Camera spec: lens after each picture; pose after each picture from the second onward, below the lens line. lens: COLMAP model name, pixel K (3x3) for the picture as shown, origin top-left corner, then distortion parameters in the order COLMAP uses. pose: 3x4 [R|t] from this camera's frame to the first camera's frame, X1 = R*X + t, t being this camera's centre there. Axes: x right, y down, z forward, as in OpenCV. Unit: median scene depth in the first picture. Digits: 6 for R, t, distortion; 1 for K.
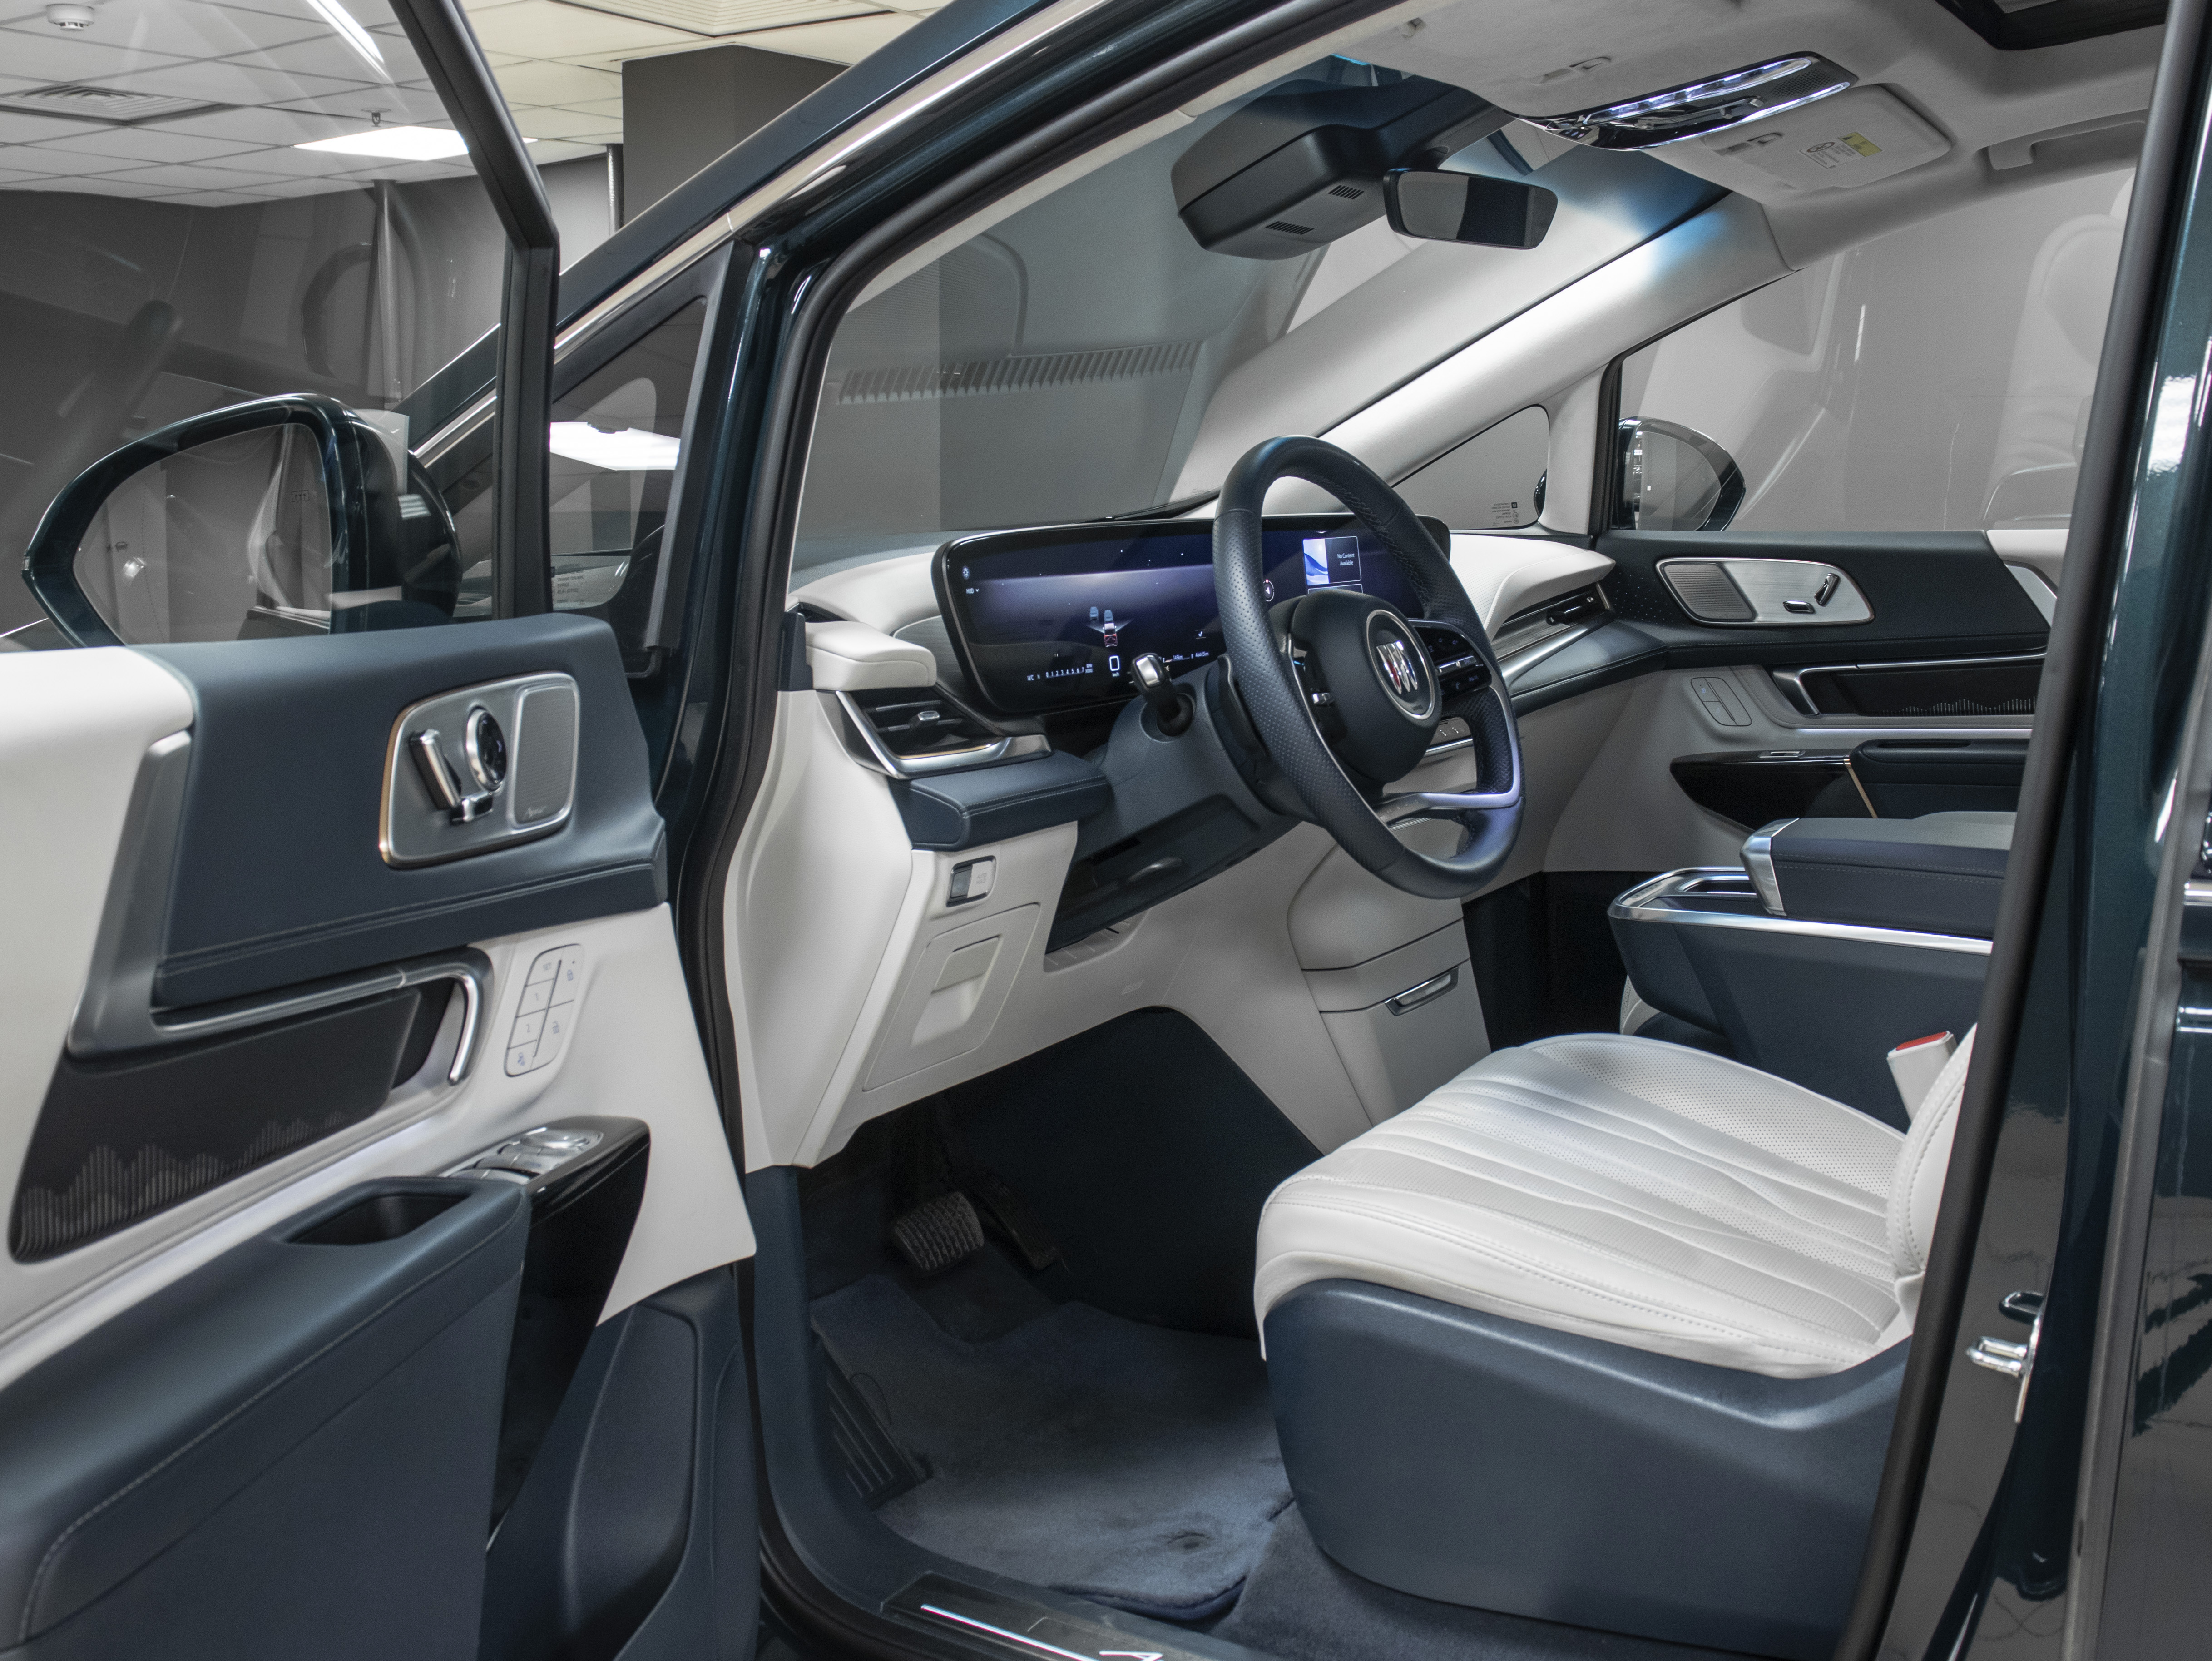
lens RADIAL K [[2671.1, 0, 1106.0], [0, 2671.1, 830.5], [0, 0, 1]] dist [-0.157709, 0.071410]
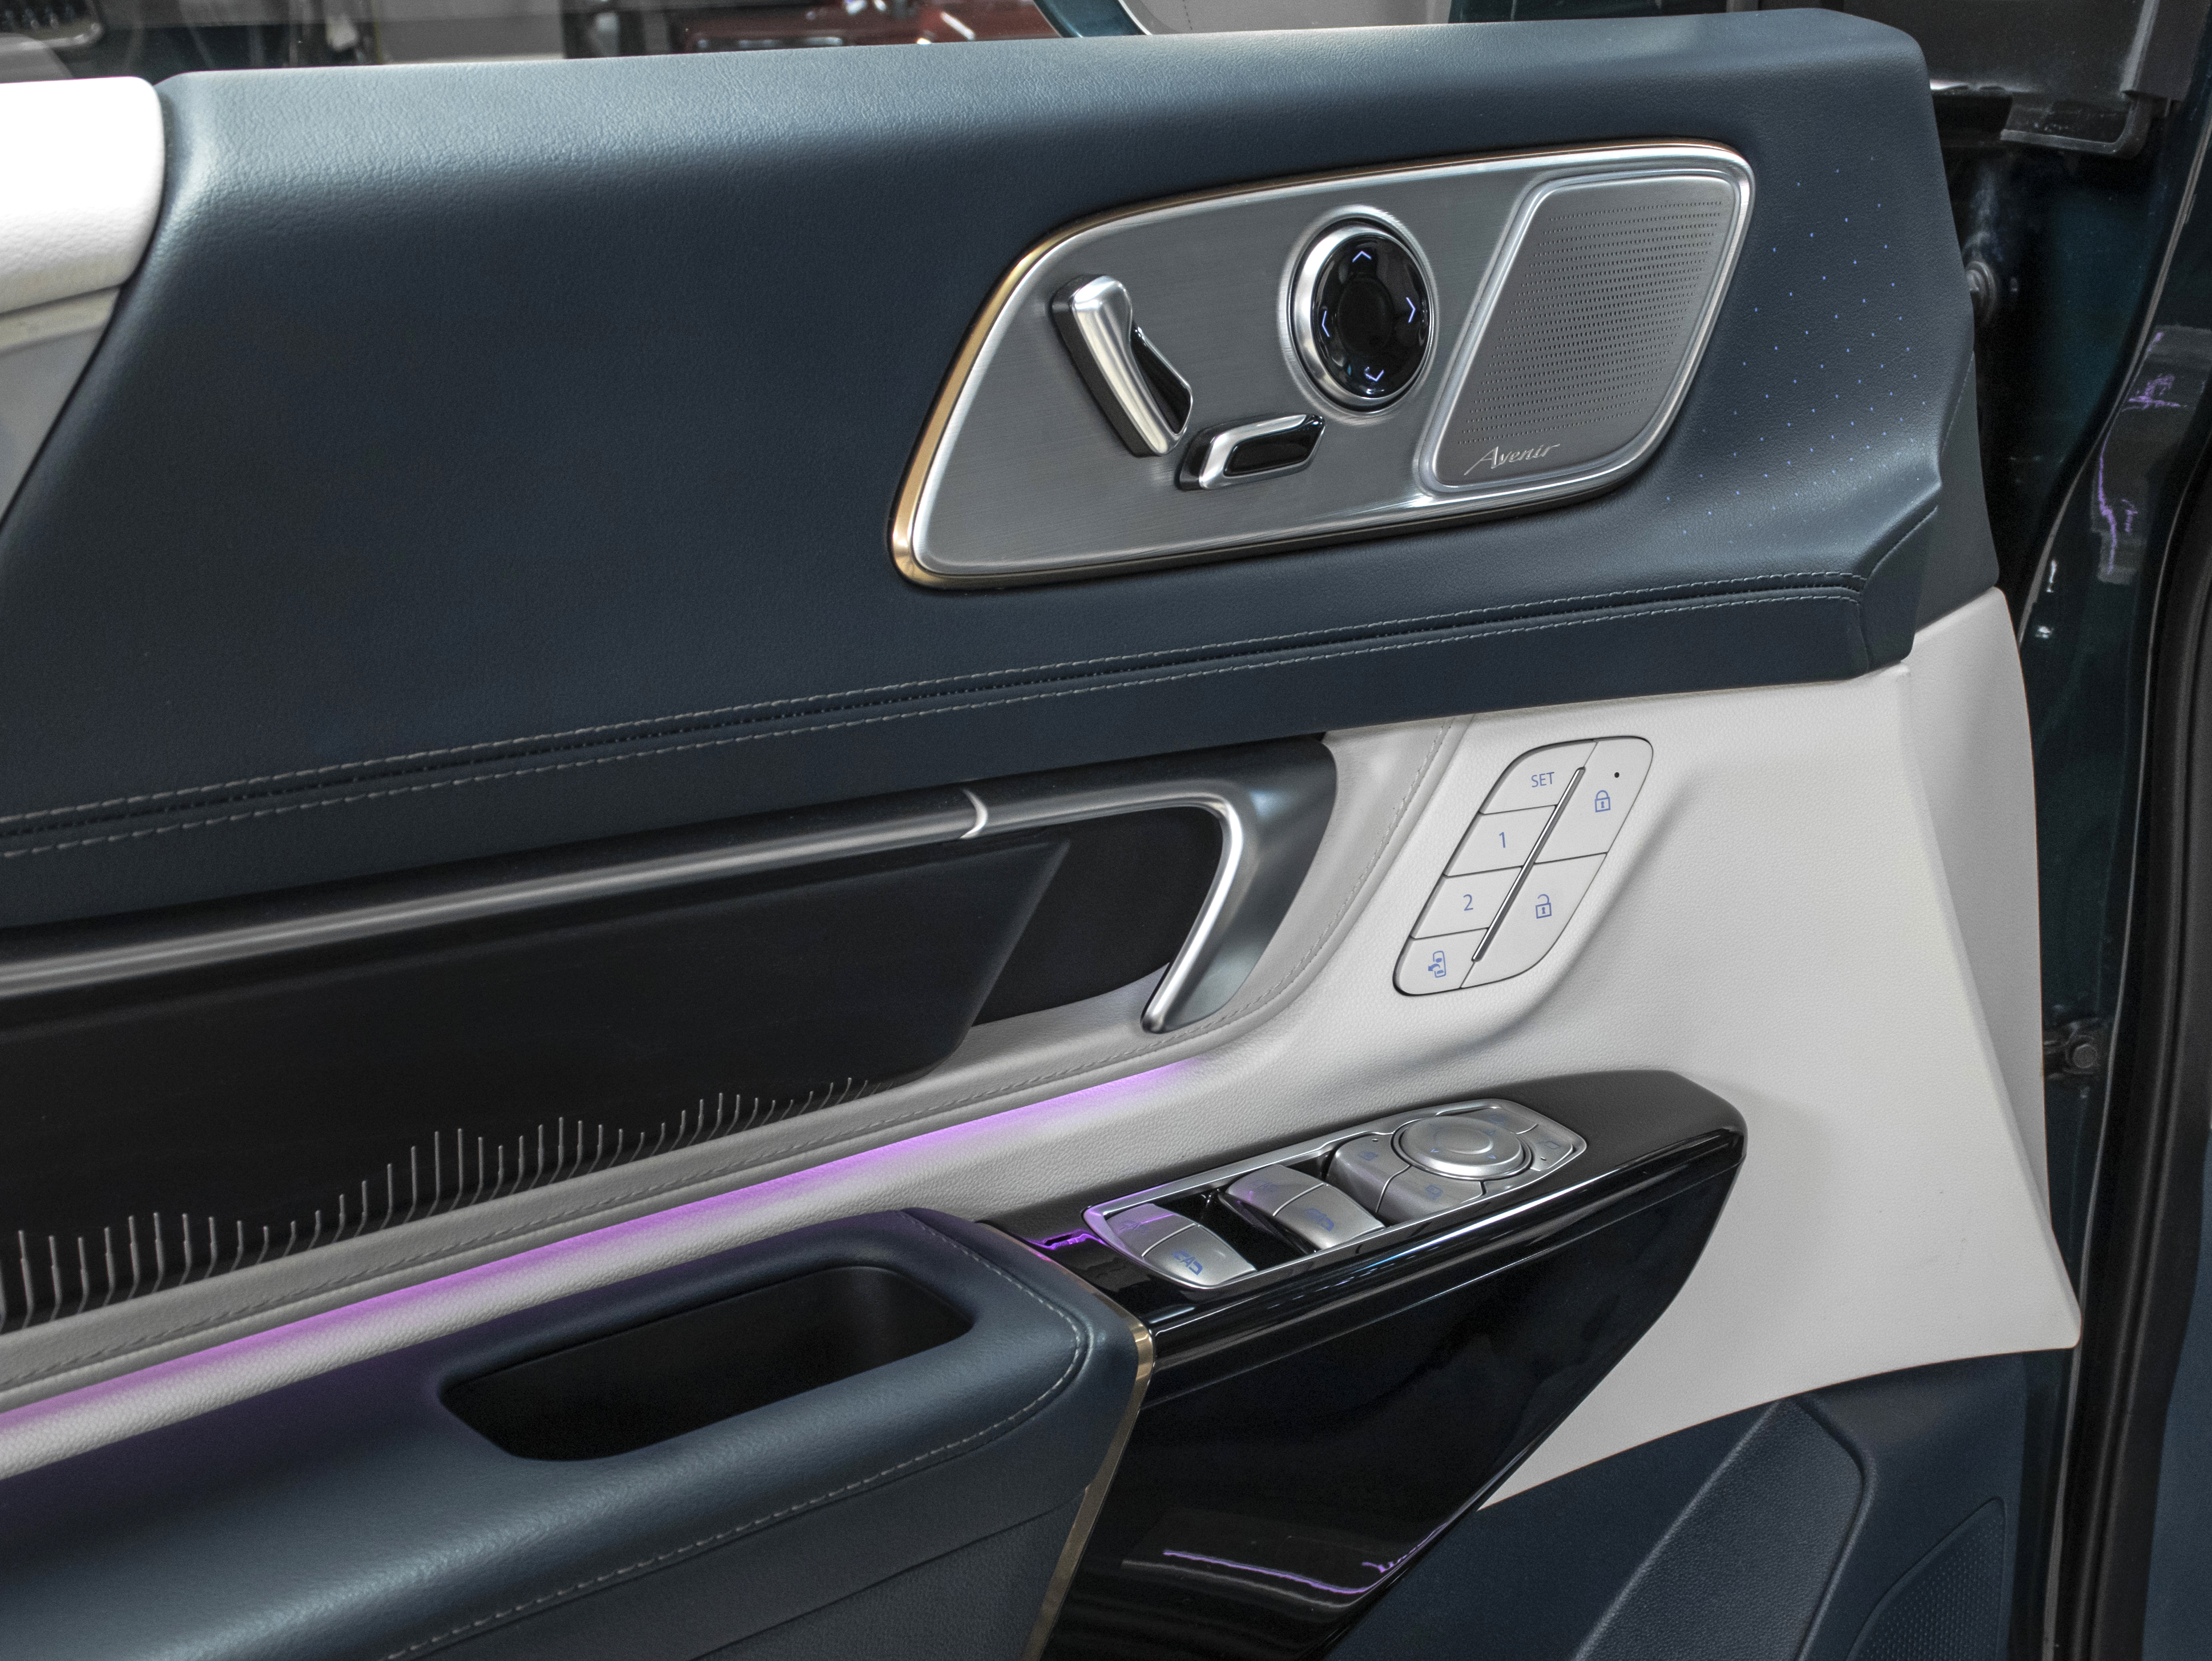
lens RADIAL K [[2671.2, 0, 1106.0], [0, 2671.2, 830.5], [0, 0, 1]] dist [-0.157709, 0.071410]
pose [[0.696065, 0.237177, -0.677673, 0.061702], [-0.071966, 0.962156, 0.262823, -0.062461], [0.714363, -0.134173, 0.686792, 0.657016]]
